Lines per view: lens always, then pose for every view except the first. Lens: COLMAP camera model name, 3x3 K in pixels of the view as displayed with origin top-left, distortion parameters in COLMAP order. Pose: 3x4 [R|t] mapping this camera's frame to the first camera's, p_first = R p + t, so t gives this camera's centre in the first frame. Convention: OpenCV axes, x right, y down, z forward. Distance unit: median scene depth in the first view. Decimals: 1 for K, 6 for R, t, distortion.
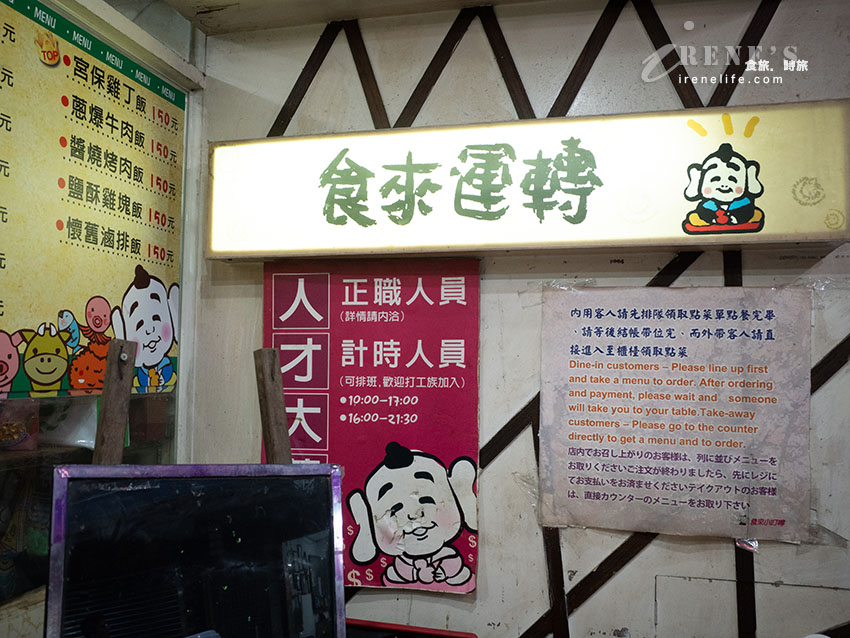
lens RADIAL K [[761.3, 0, 428.9], [0, 761.3, 324.9], [0, 0, 1]] dist [-0.027760, 0.007110]
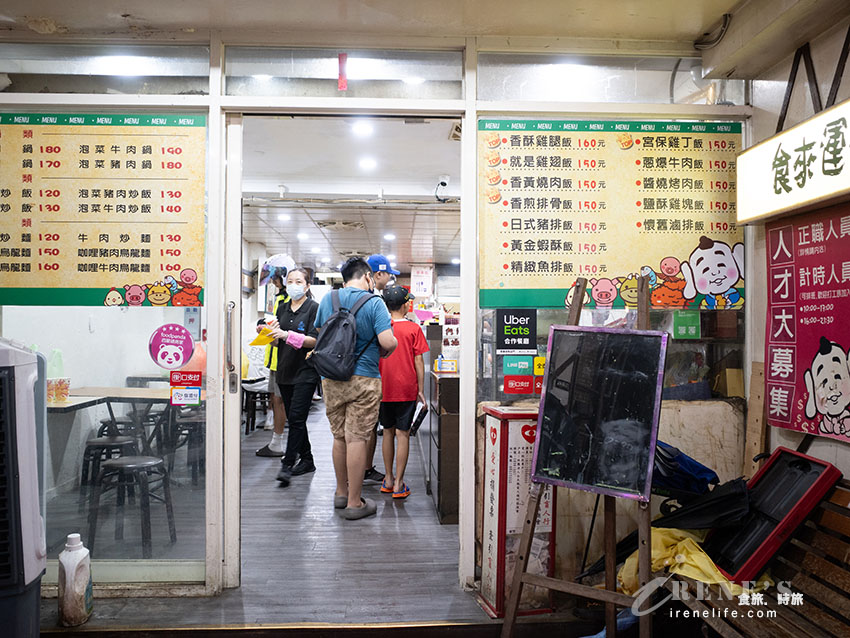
lens RADIAL K [[761.3, 0, 428.9], [0, 761.3, 324.9], [0, 0, 1]] dist [-0.027760, 0.007110]
pose [[0.300917, -0.015378, -0.953526, 1.120347], [0.061052, 0.998130, 0.003170, 0.083585], [0.951694, -0.059168, 0.301293, -0.144721]]
